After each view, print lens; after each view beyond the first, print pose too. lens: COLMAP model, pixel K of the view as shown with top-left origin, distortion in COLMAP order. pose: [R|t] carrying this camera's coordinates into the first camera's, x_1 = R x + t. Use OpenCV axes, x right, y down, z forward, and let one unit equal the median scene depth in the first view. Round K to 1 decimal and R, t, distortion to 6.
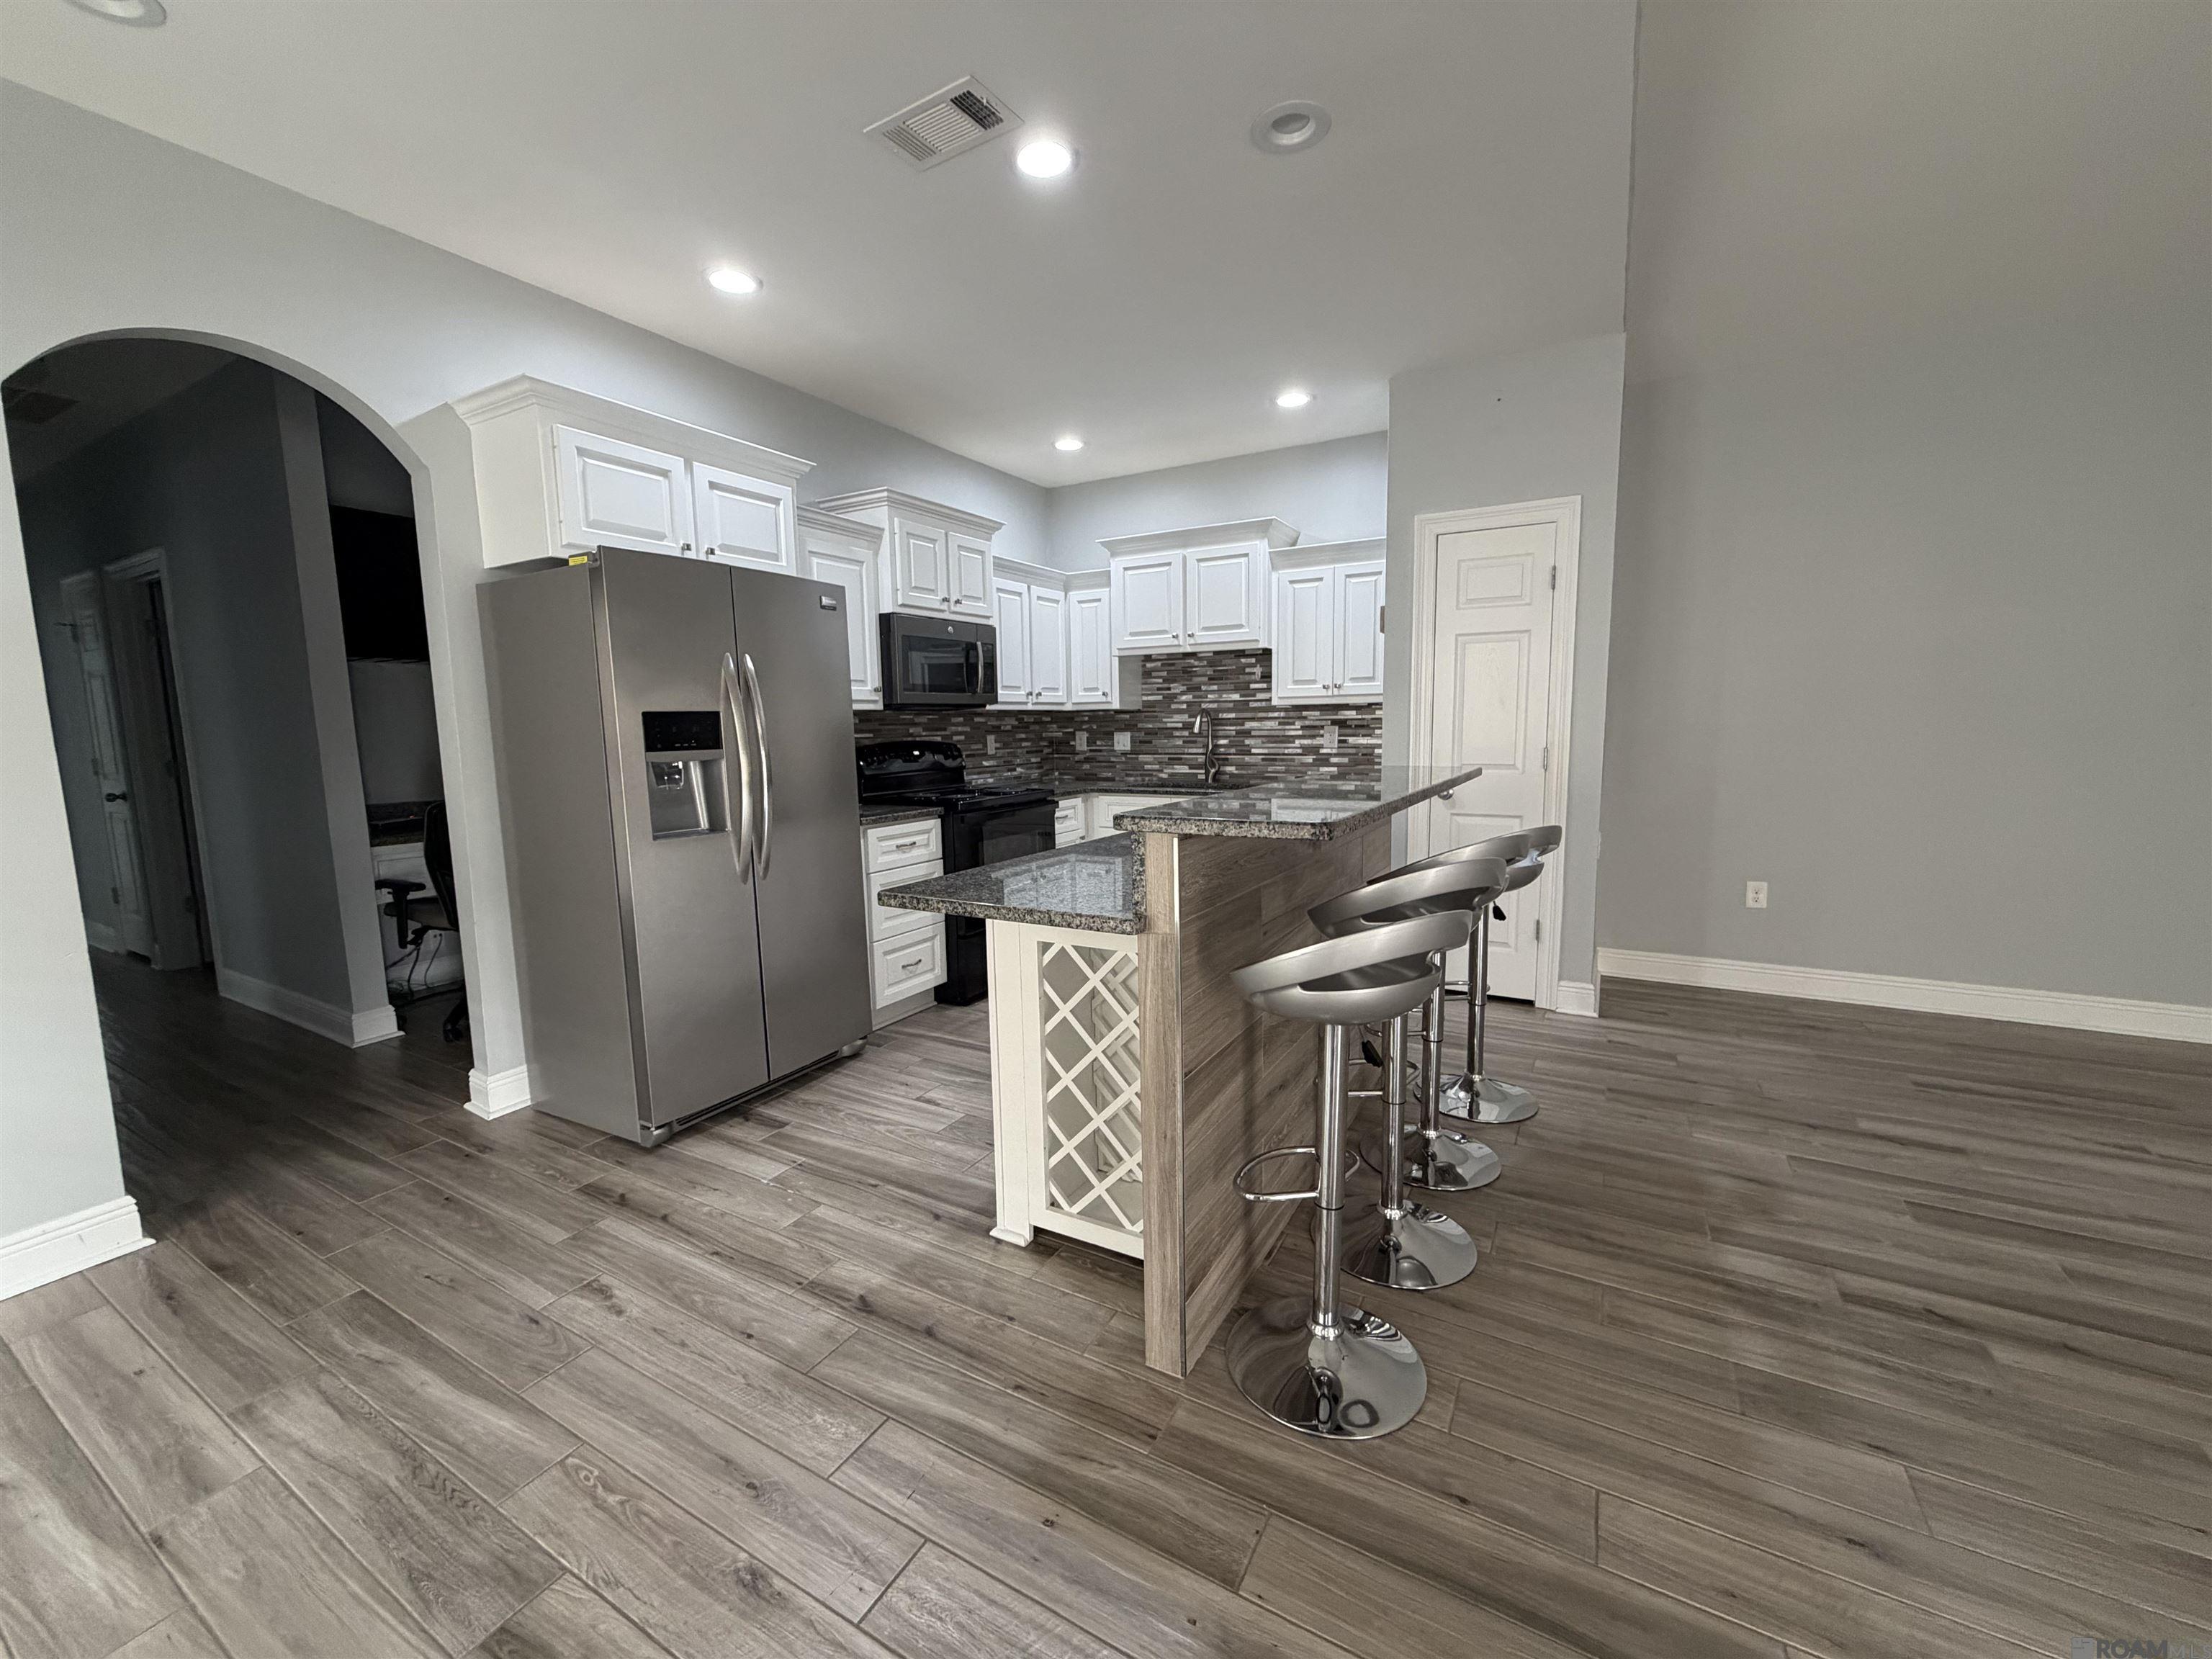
lens RADIAL K [[885.8, 0, 1096.2], [0, 885.8, 826.2], [0, 0, 1]] dist [0.001194, -0.000471]
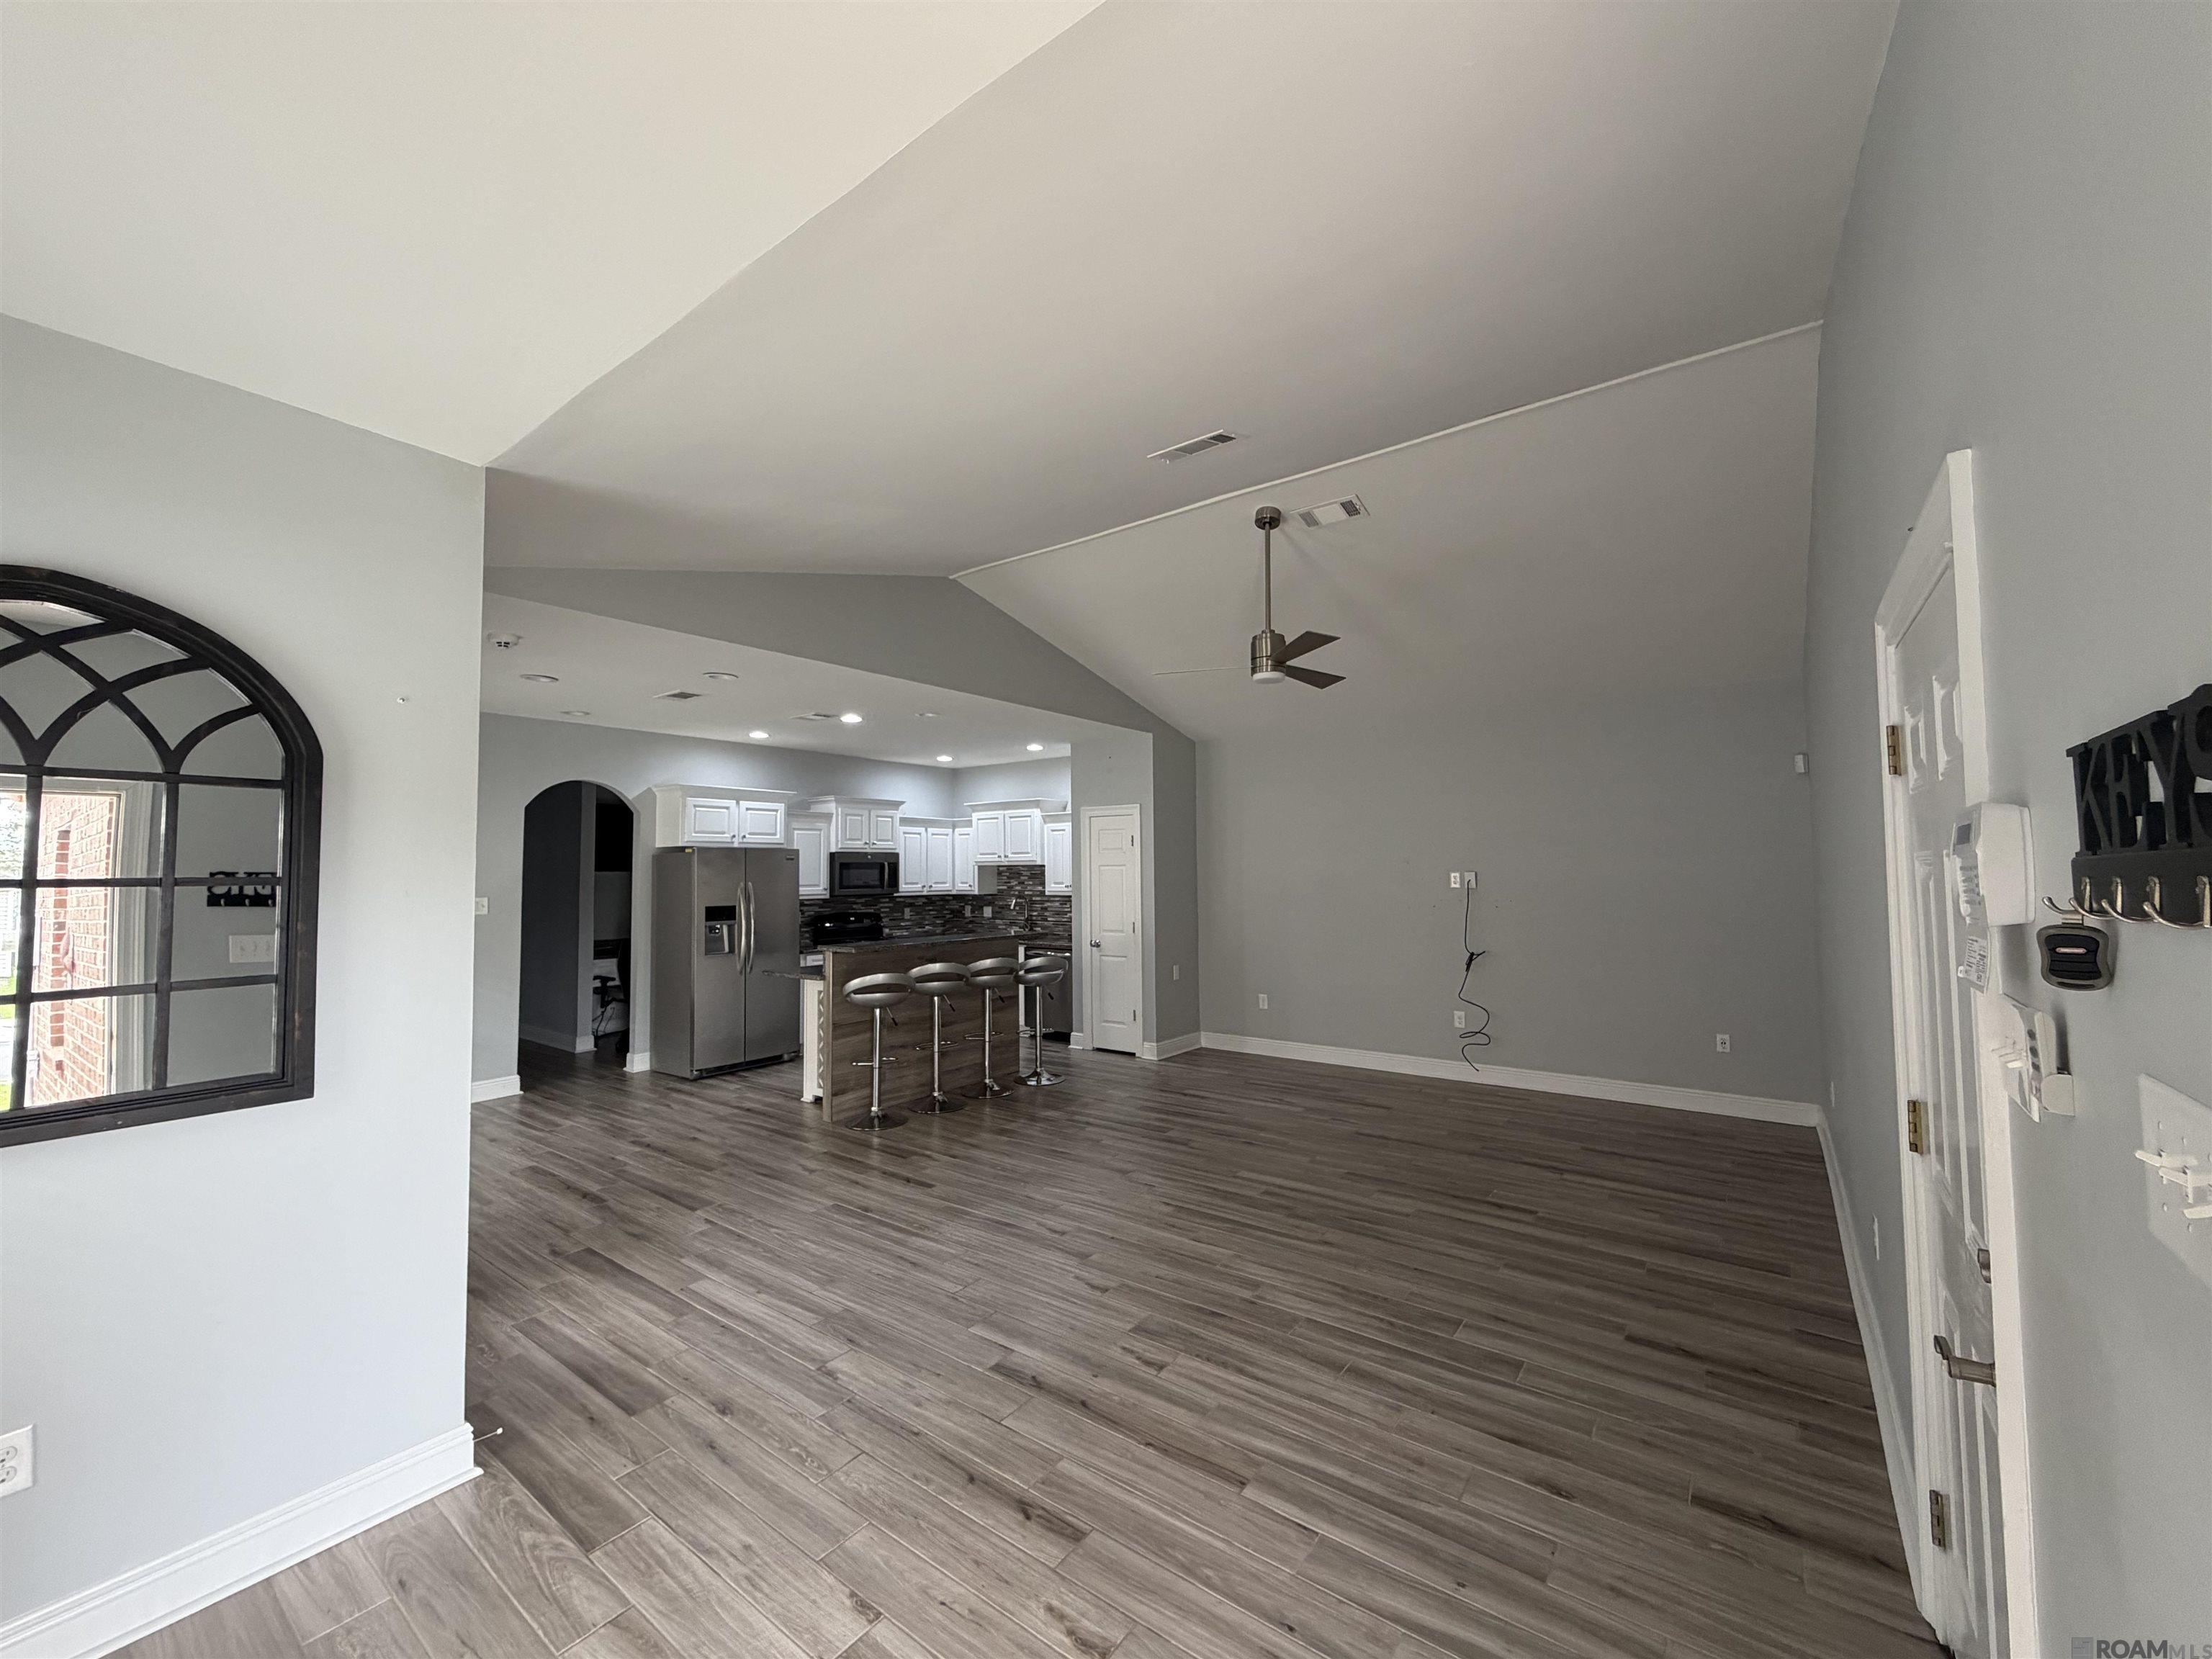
lens RADIAL K [[885.8, 0, 1092.7], [0, 885.8, 828.7], [0, 0, 1]] dist [0.001194, -0.000471]
pose [[0.991744, 0.001443, -0.128224, 0.858337], [-0.022832, 0.985946, -0.165497, 0.047953], [0.126183, 0.167058, 0.977839, -1.307189]]
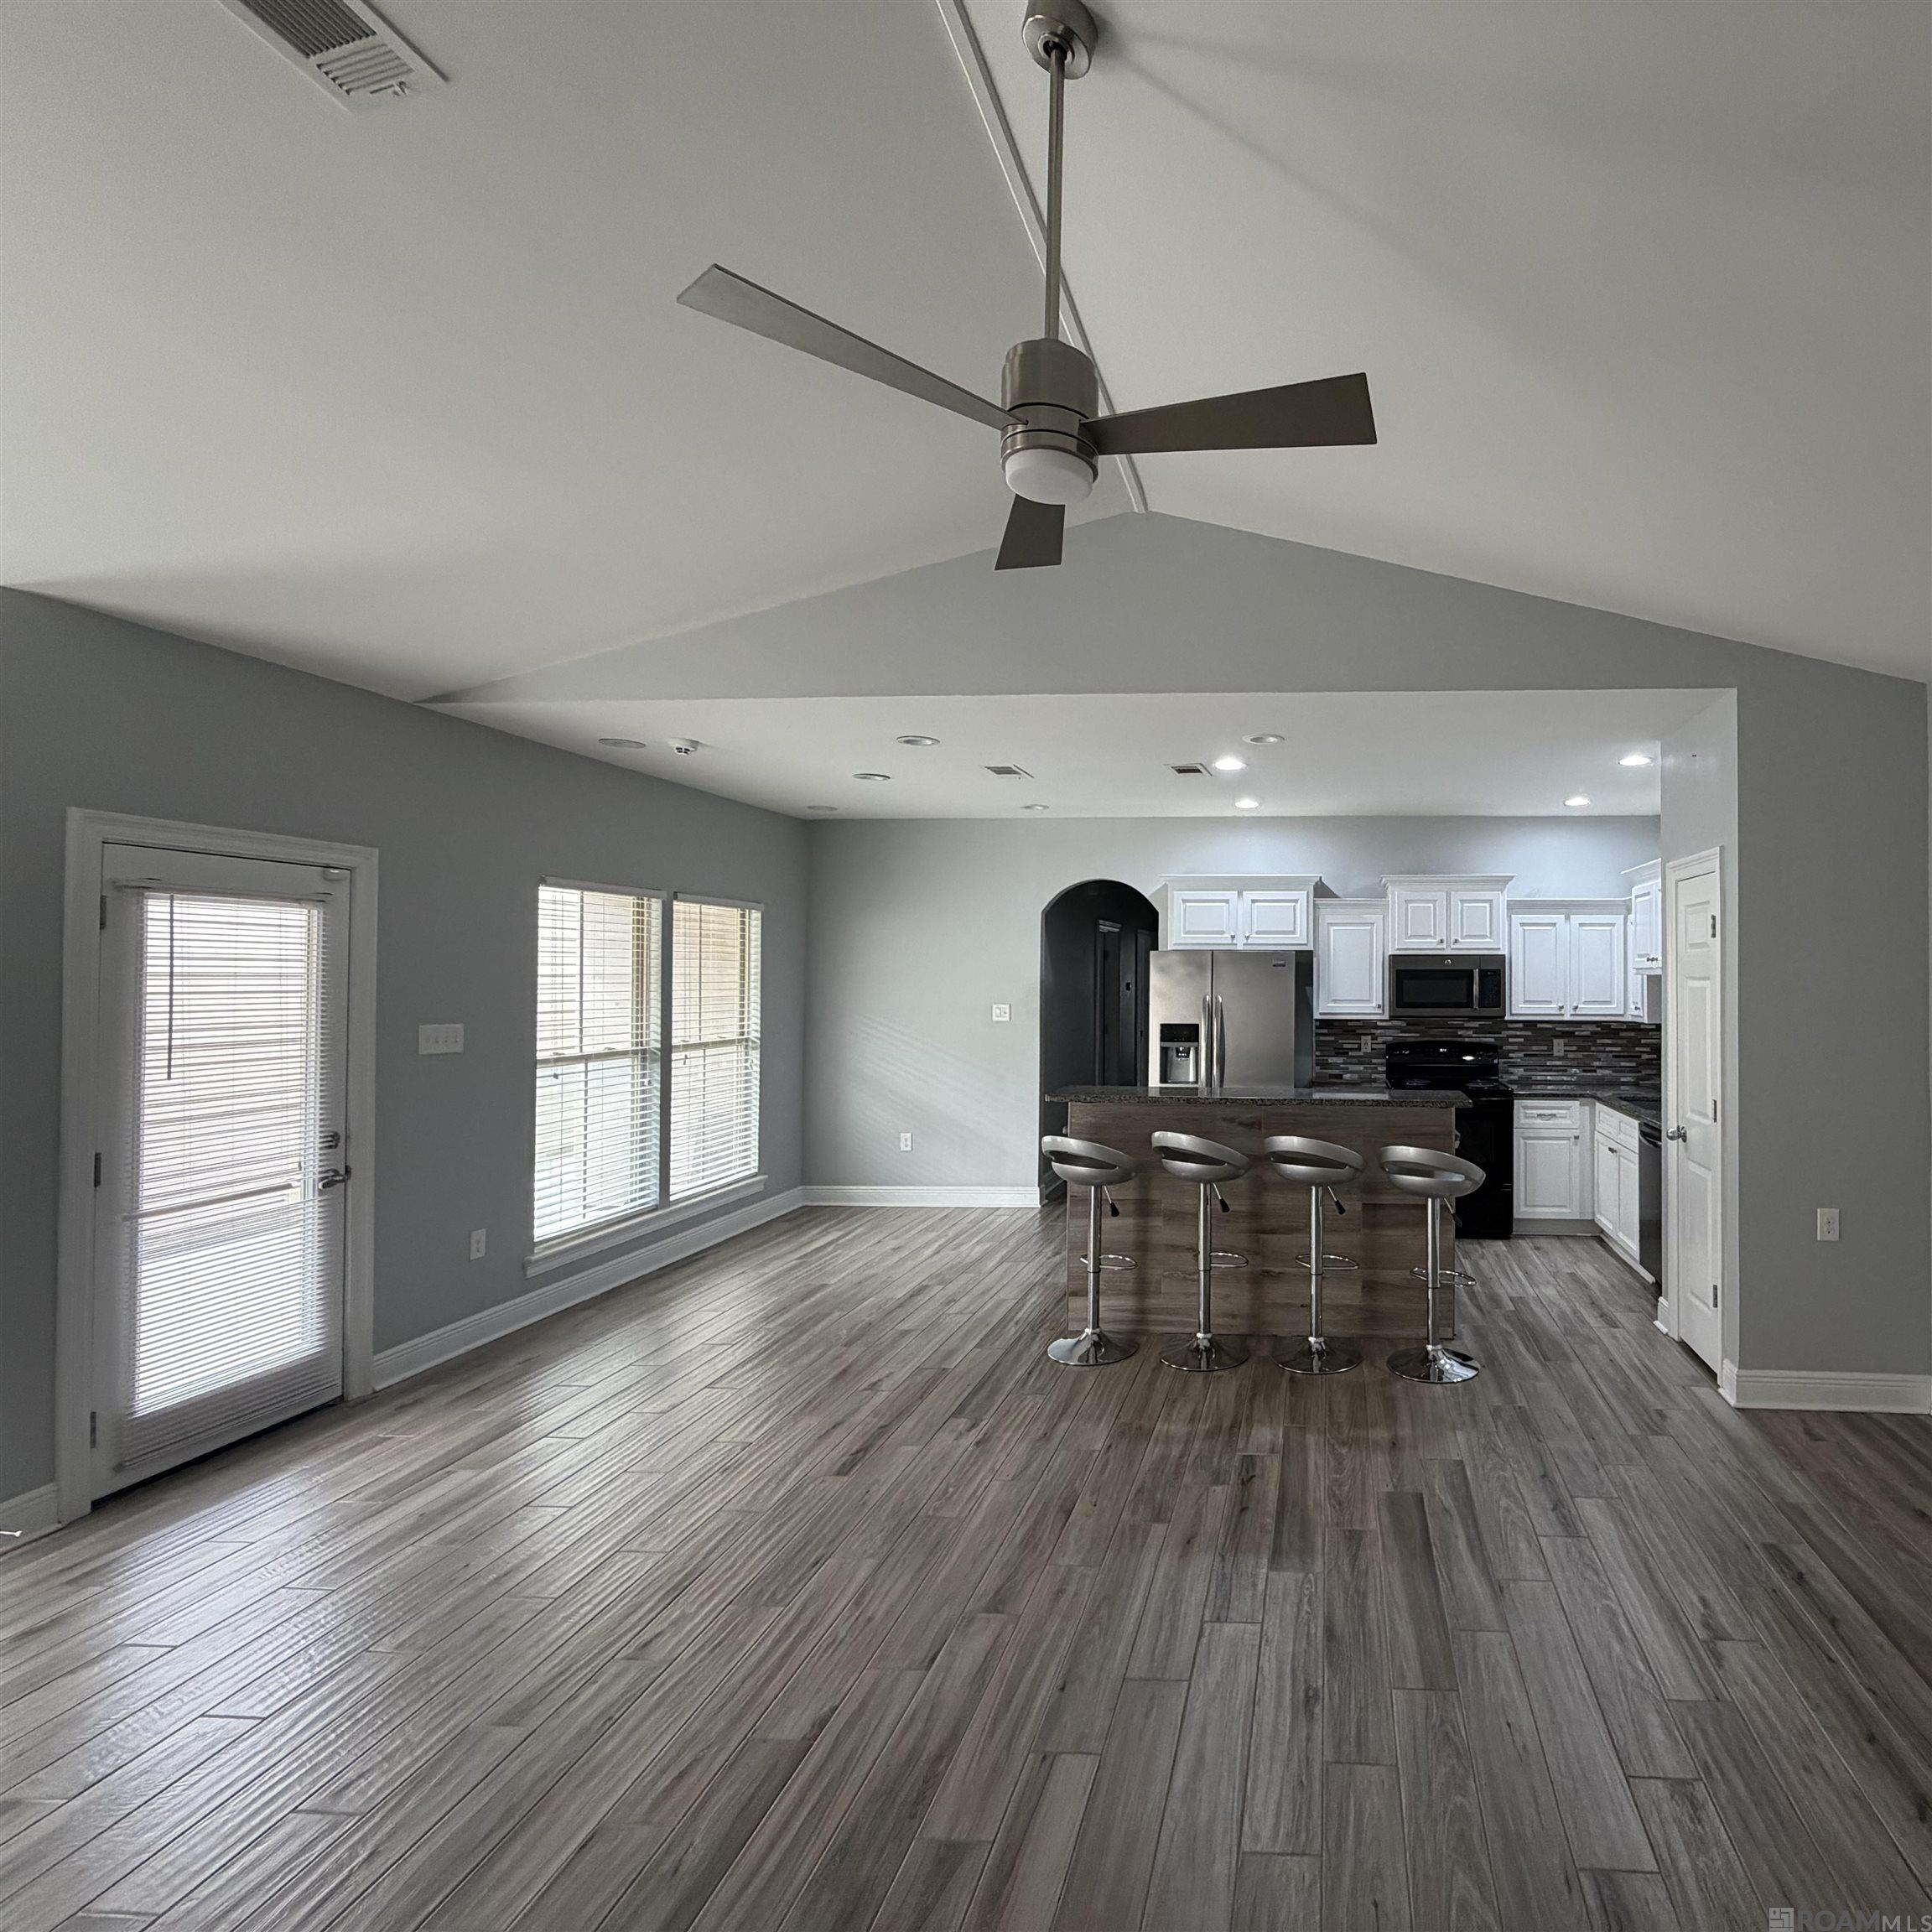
lens RADIAL K [[1022.3, 0, 1270.4], [0, 1022.3, 965.7], [0, 0, 1]] dist [0.001408, -0.001784]
pose [[0.451812, 0.006670, -0.892088, 1.615629], [-0.117794, 0.991663, -0.052244, -0.149023], [0.884302, 0.128687, 0.448831, 0.081607]]
